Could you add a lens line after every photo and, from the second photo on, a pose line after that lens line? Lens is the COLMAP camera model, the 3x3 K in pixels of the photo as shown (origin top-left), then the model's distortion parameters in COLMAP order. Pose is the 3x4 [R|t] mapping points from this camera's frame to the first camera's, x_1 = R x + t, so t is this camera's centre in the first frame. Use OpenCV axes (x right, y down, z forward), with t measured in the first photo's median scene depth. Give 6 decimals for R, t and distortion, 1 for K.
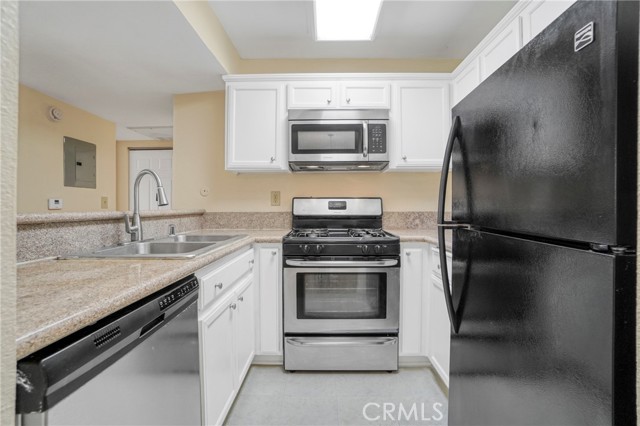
lens RADIAL K [[292.8, 0, 319.0], [0, 292.8, 207.1], [0, 0, 1]] dist [-0.028378, 0.000545]
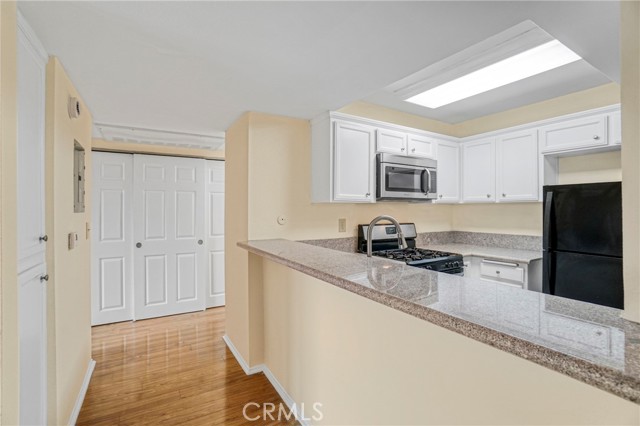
lens RADIAL K [[292.2, 0, 320.0], [0, 292.2, 213.0], [0, 0, 1]] dist [-0.031470, 0.000009]
pose [[0.845425, -0.005185, 0.534069, -0.921471], [0.000385, 0.999959, 0.009099, -0.098469], [-0.534094, -0.007487, 0.845392, 0.135499]]
